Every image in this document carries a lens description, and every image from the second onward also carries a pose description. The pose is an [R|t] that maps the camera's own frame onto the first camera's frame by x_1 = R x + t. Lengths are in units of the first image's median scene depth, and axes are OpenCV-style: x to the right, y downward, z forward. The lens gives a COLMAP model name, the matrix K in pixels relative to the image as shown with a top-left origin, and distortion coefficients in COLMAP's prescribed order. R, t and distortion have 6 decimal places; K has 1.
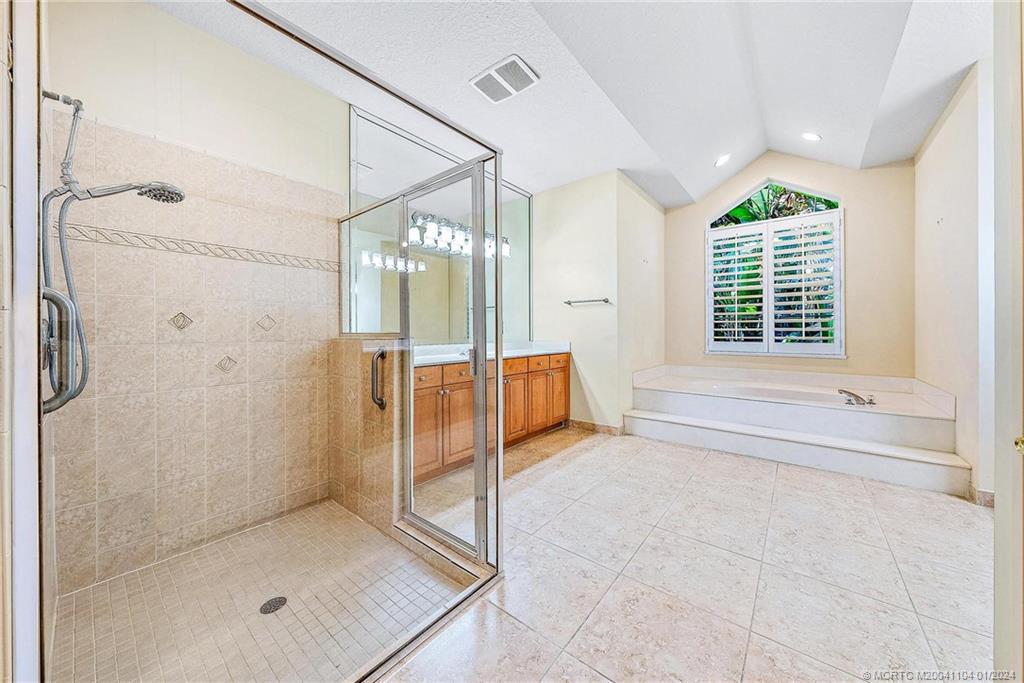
lens RADIAL K [[356.5, 0, 512.8], [0, 356.5, 330.9], [0, 0, 1]] dist [-0.000479, -0.000031]
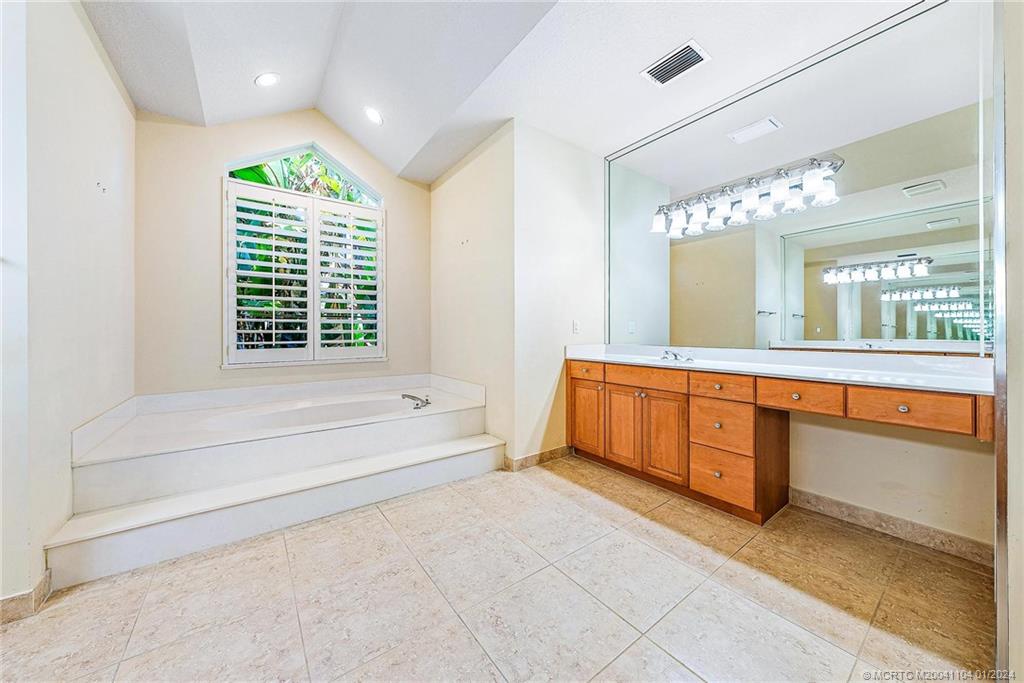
lens RADIAL K [[356.5, 0, 512.8], [0, 356.5, 330.9], [0, 0, 1]] dist [-0.000479, -0.000031]
pose [[0.242732, 0.006018, 0.970075, 0.049578], [0.004349, 0.999964, -0.007292, 0.002250], [-0.970084, 0.005989, 0.242697, 0.374849]]
